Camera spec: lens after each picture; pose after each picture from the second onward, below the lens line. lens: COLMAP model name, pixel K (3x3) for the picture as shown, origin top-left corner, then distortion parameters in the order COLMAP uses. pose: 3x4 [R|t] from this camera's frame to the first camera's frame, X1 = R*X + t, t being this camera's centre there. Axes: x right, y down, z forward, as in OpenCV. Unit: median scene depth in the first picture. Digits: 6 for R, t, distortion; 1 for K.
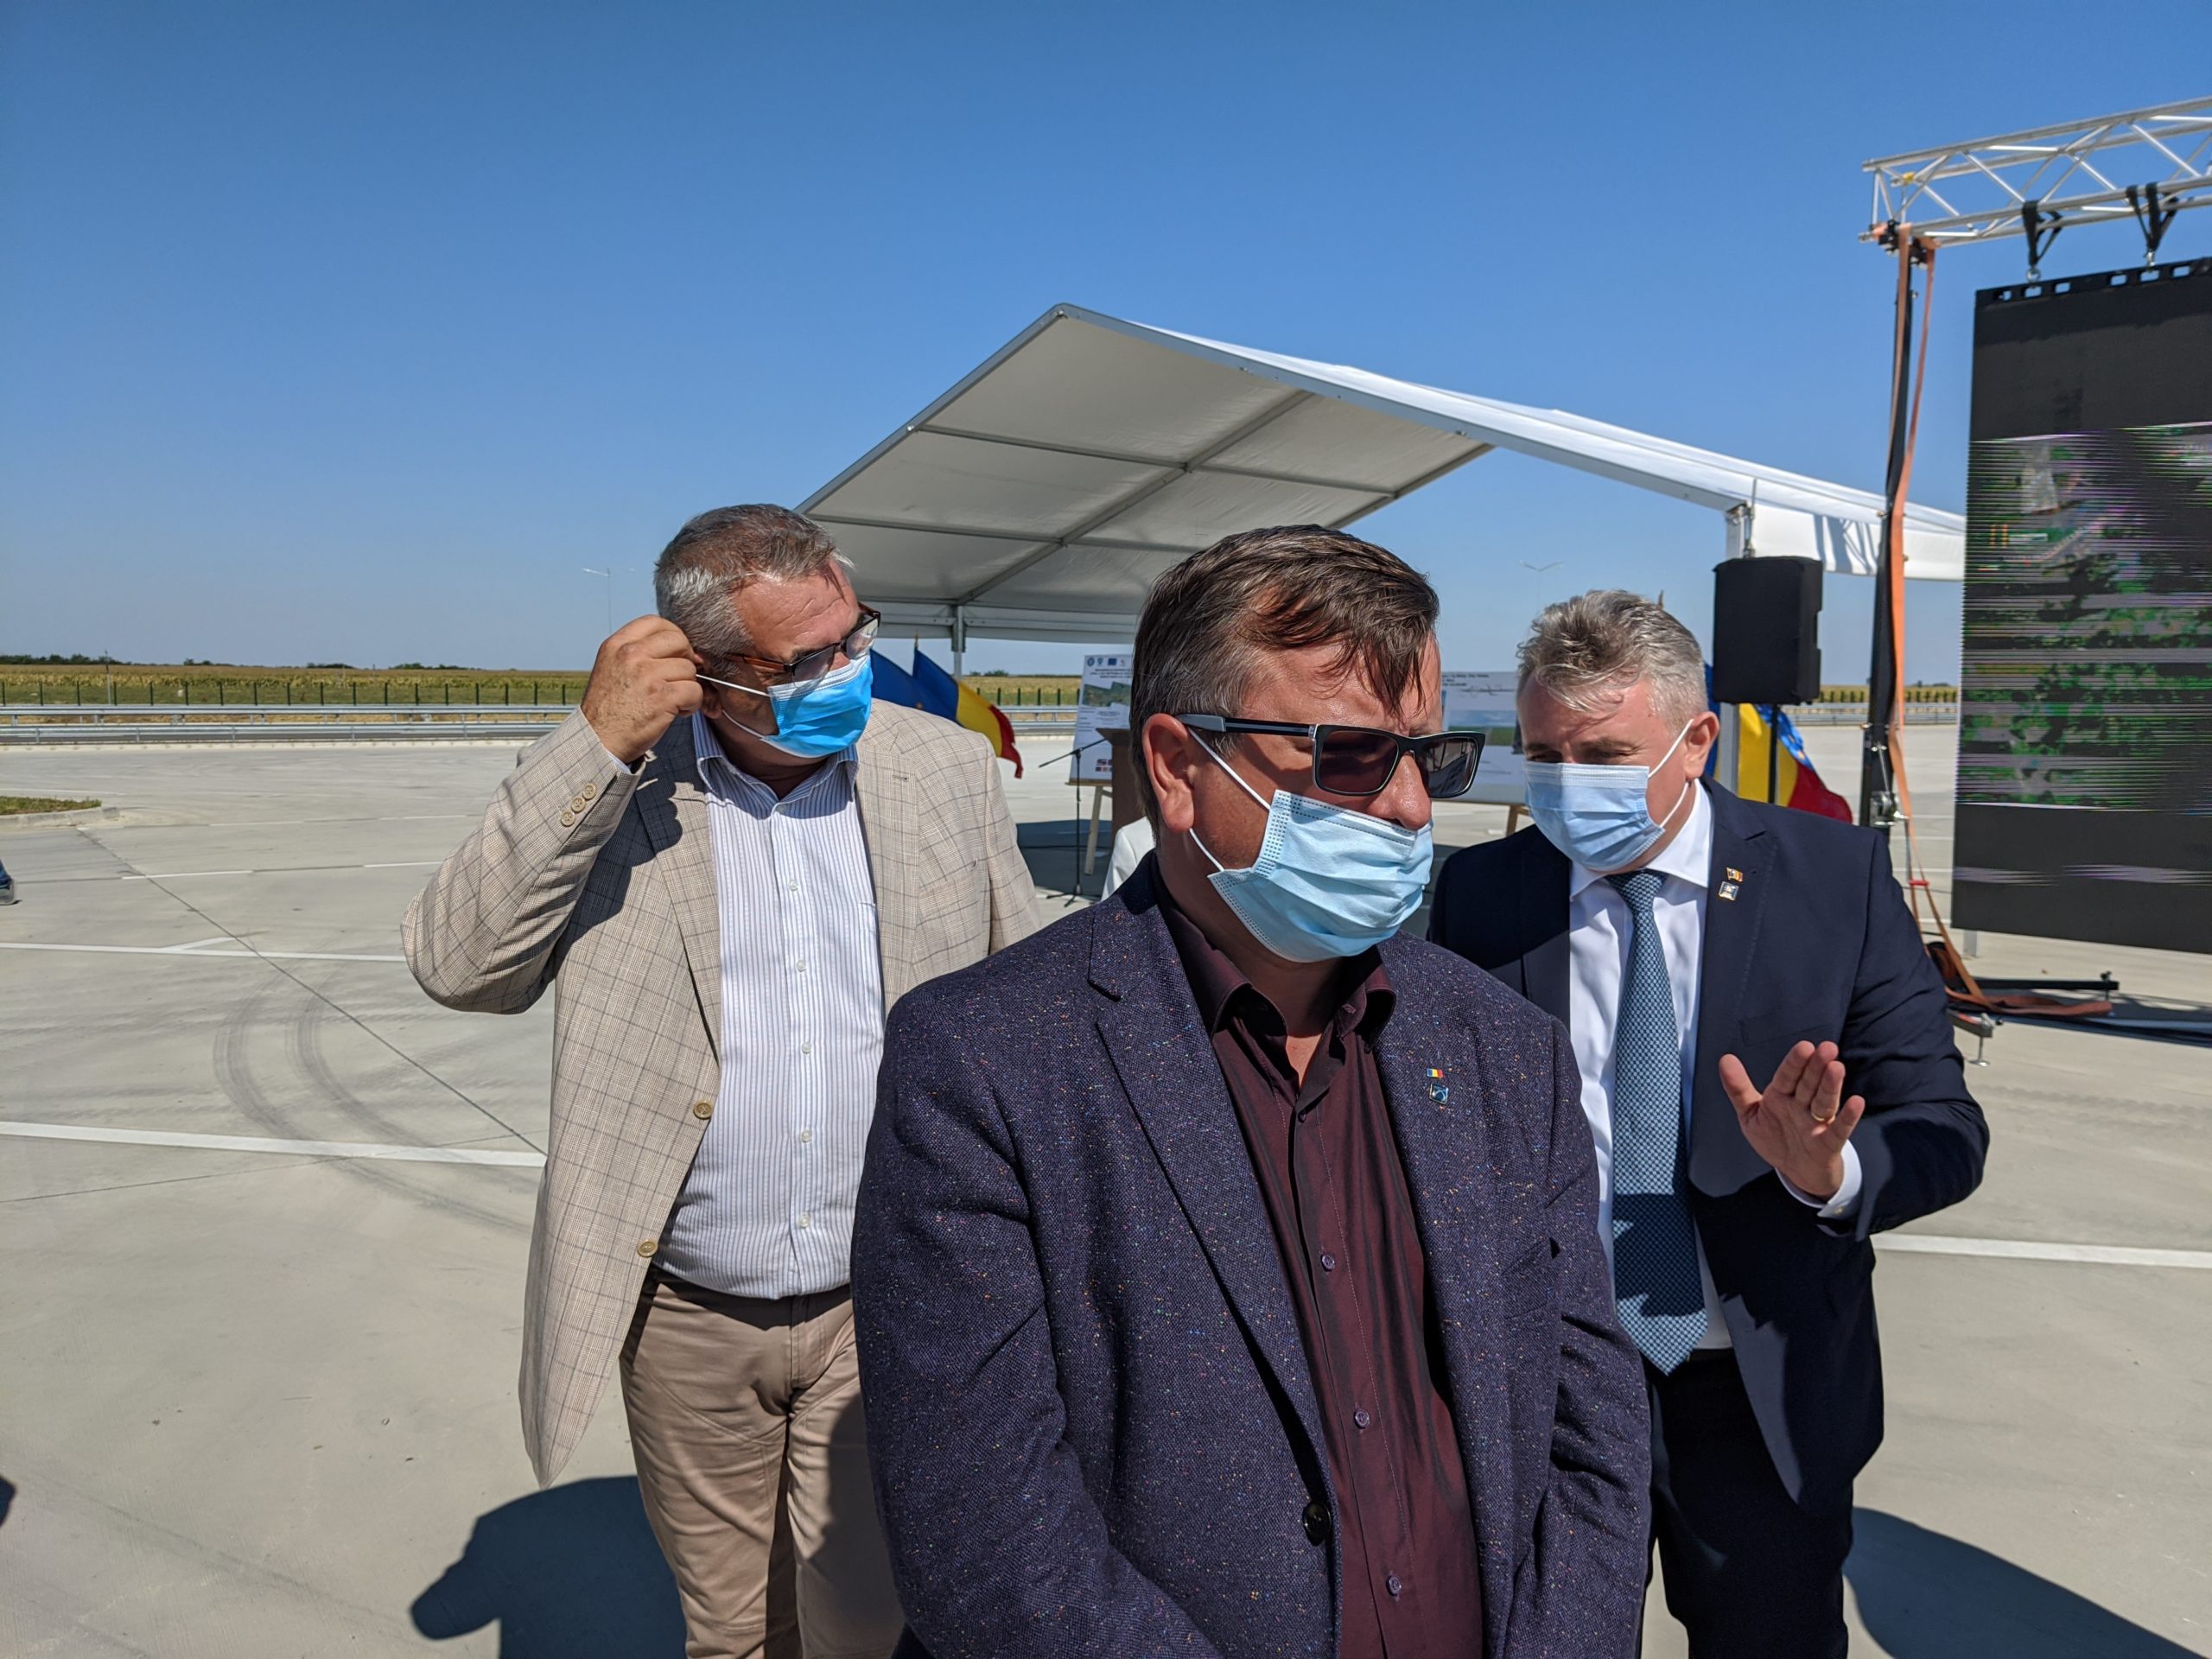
lens RADIAL K [[1742.3, 0, 1127.1], [0, 1742.3, 889.7], [0, 0, 1]] dist [0.054866, -0.086312]
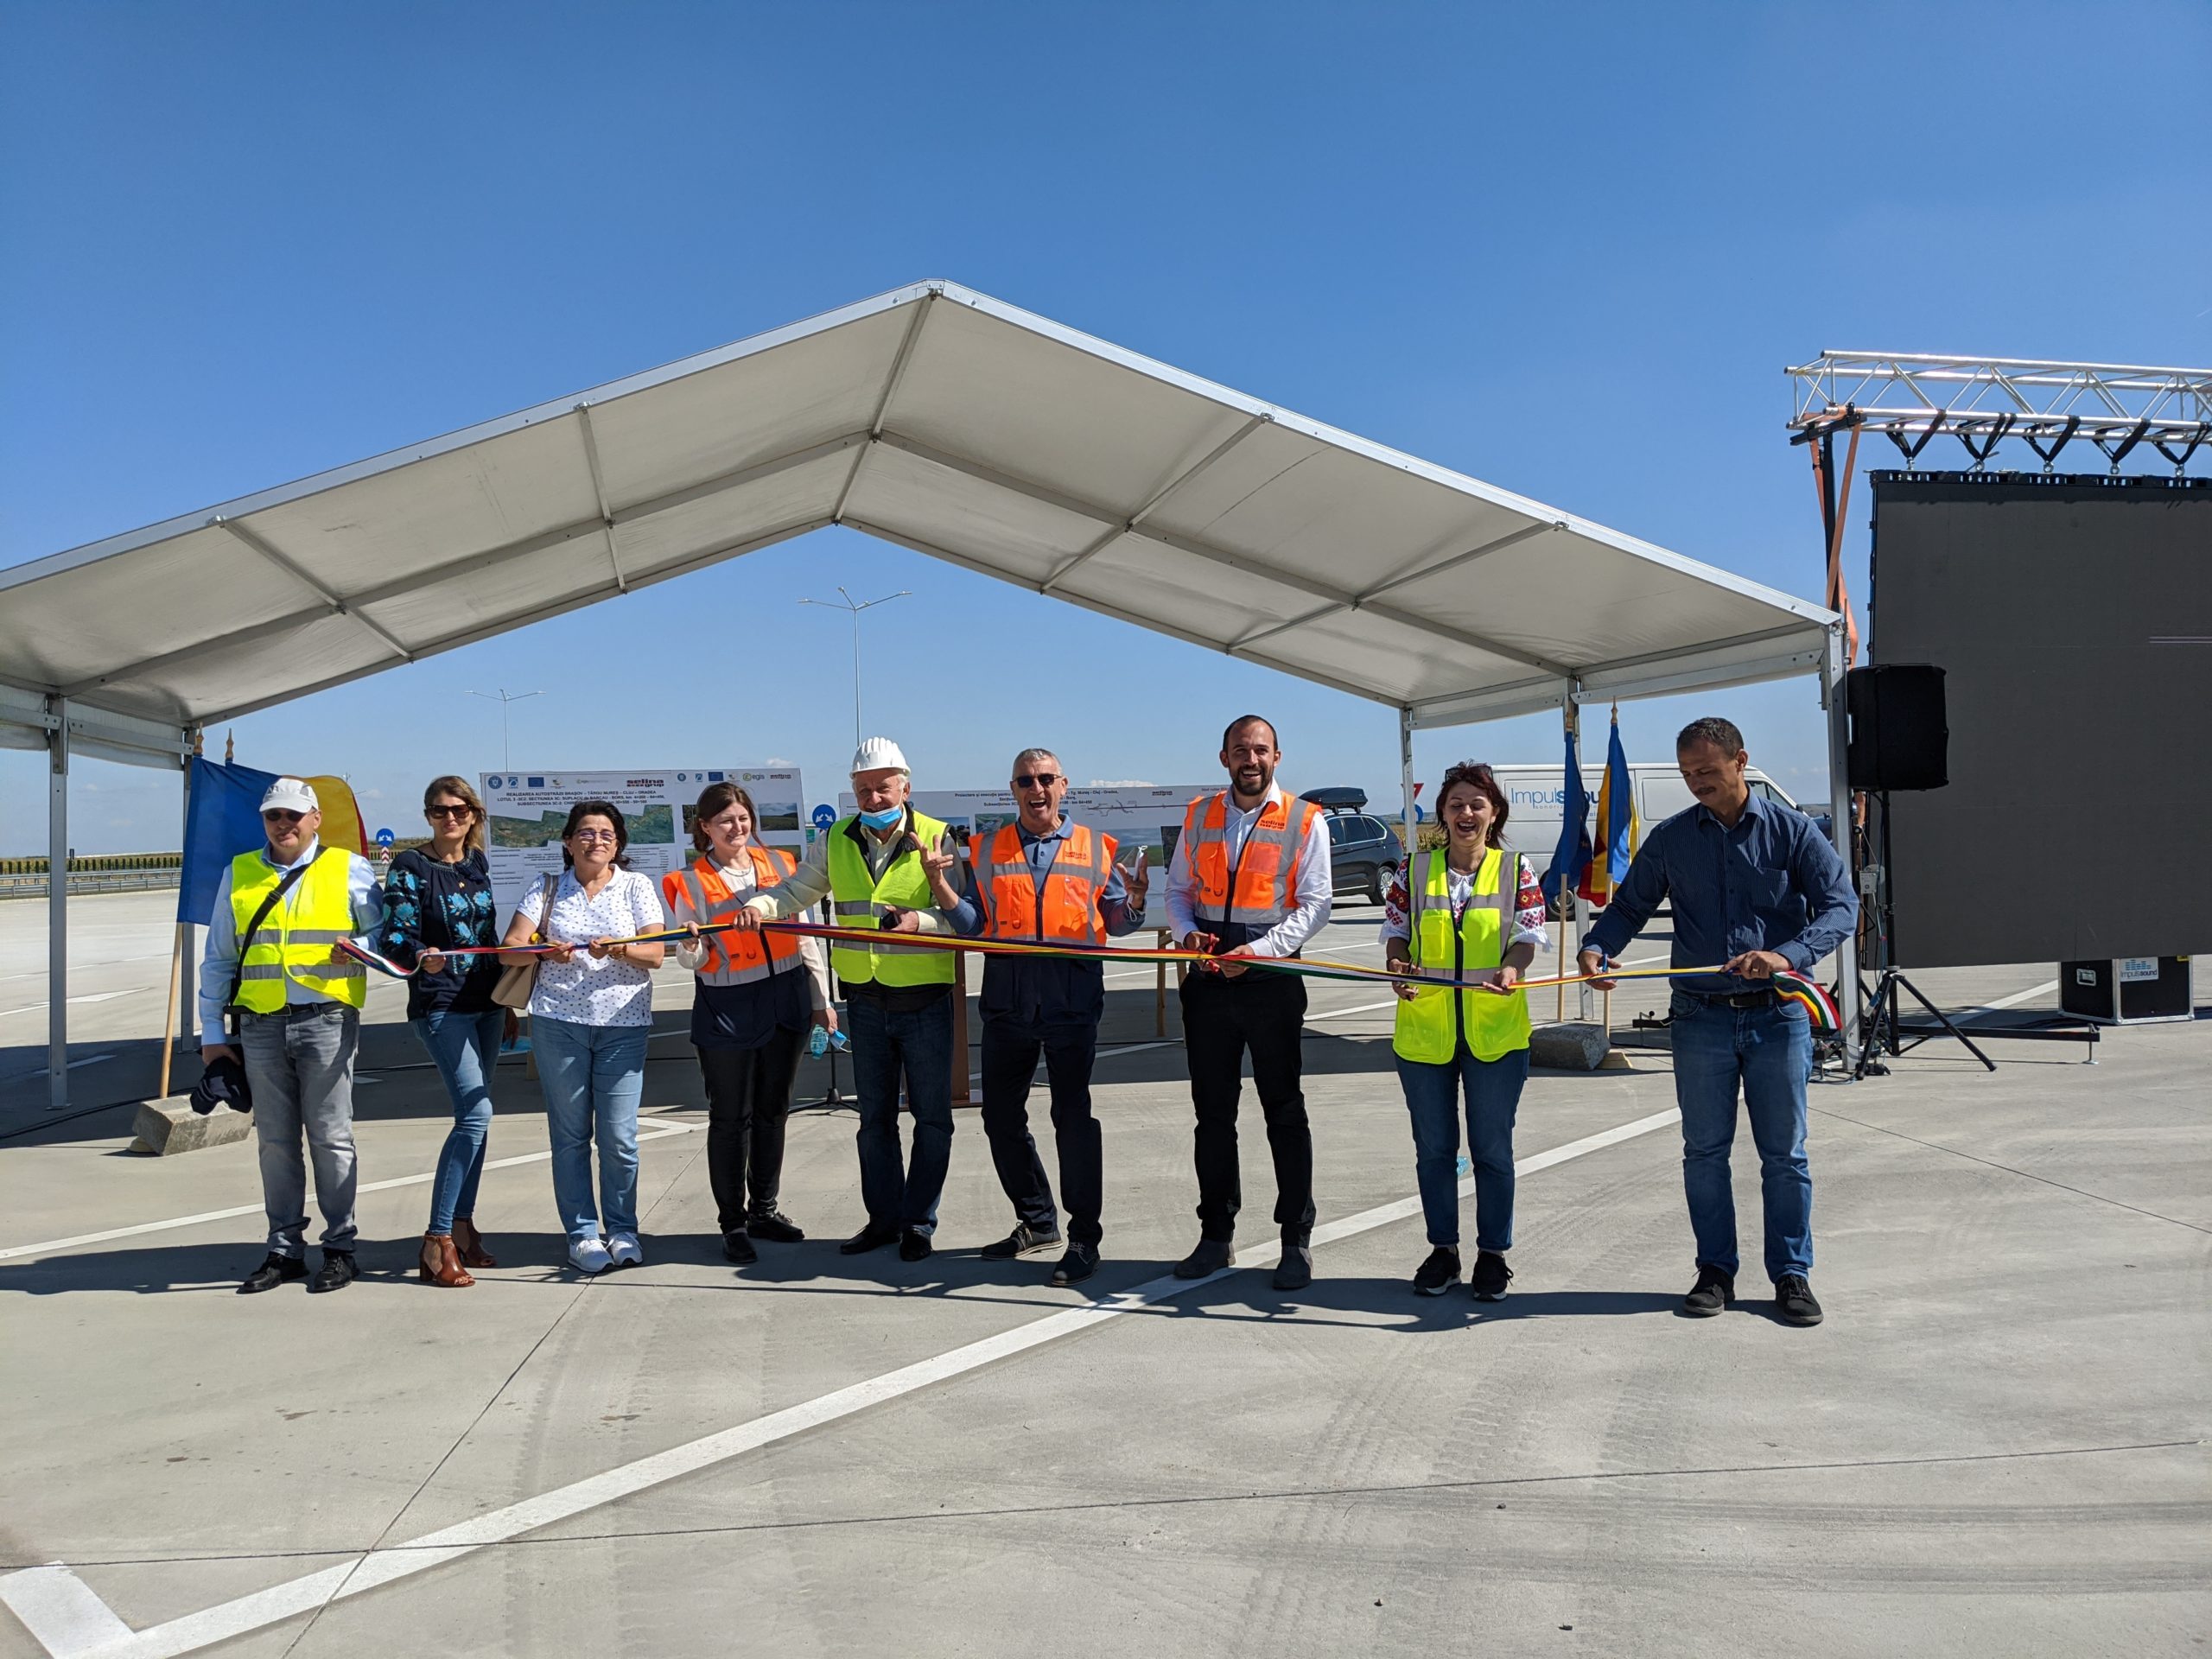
lens RADIAL K [[1742.3, 0, 1067.5], [0, 1742.3, 826.9], [0, 0, 1]] dist [0.054866, -0.086312]
pose [[0.517865, -0.015343, 0.855325, -0.429171], [0.128064, 0.989963, -0.059779, -0.039600], [-0.845822, 0.140494, 0.514632, 0.411560]]
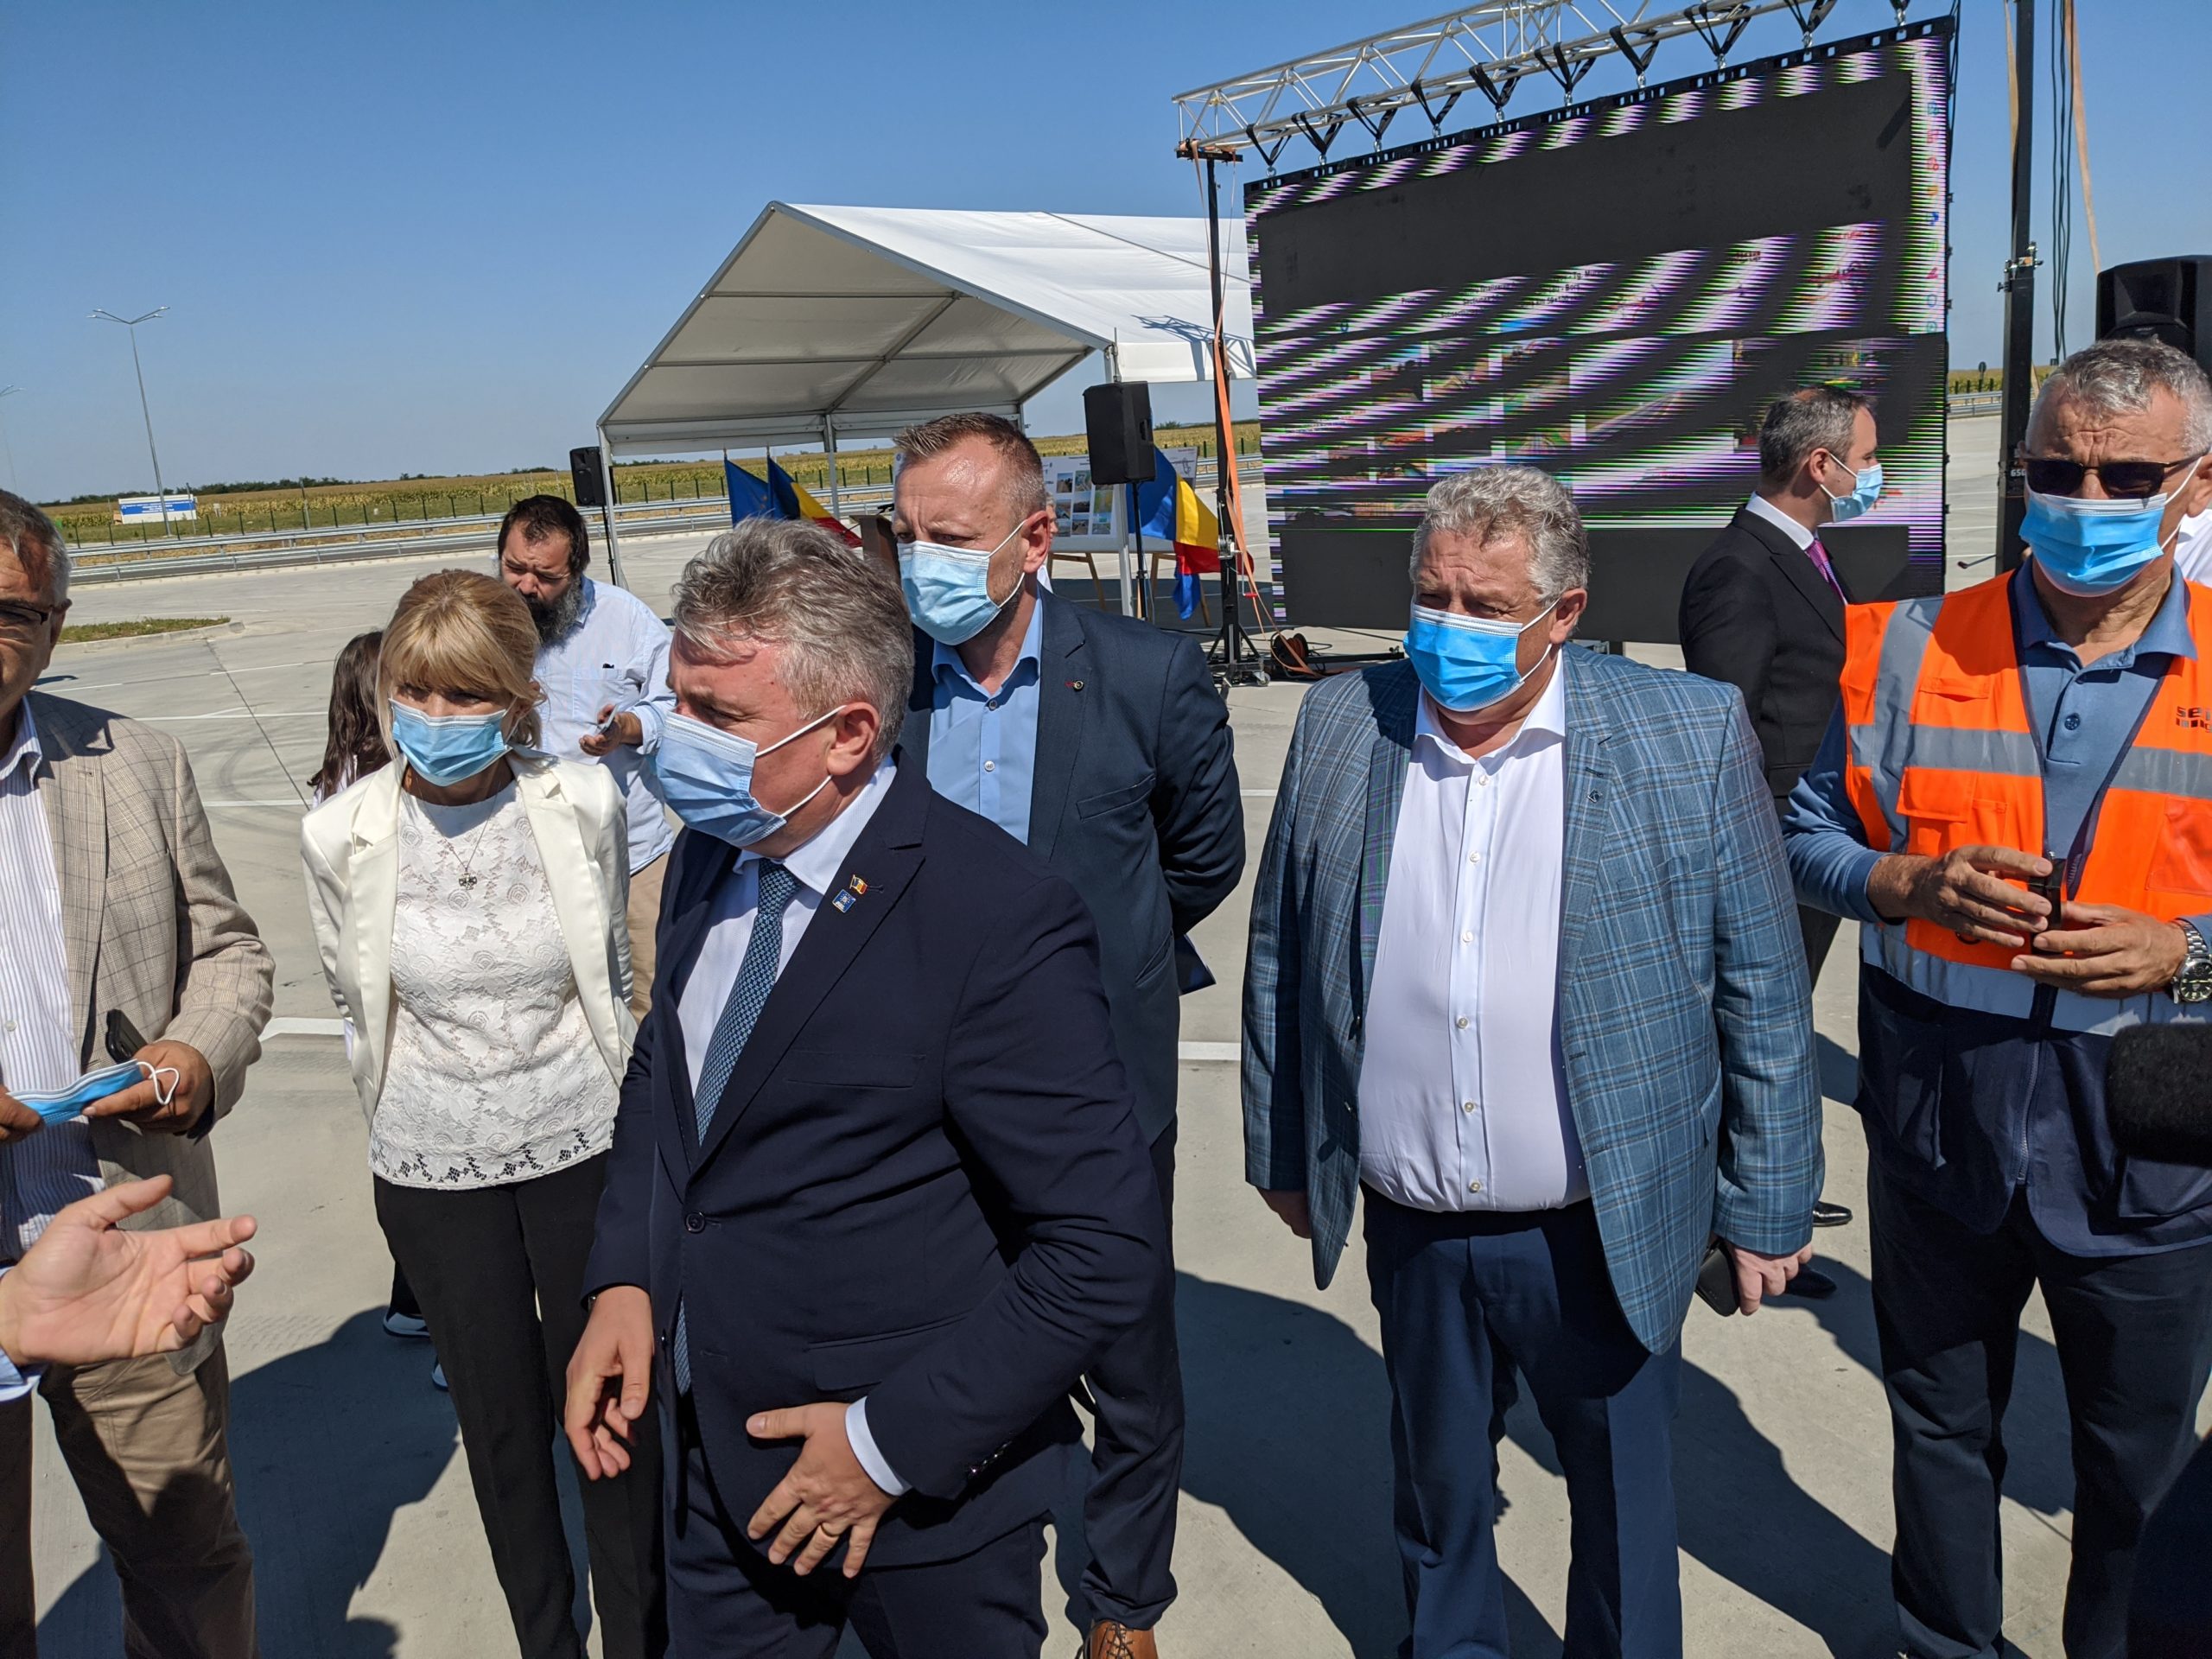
lens RADIAL K [[1742.3, 0, 1104.6], [0, 1742.3, 825.6], [0, 0, 1]] dist [0.054866, -0.086312]
pose [[0.990226, -0.051833, -0.129480, 0.246310], [0.064945, 0.992947, 0.099193, 0.016875], [0.123425, -0.106632, 0.986608, -0.235324]]
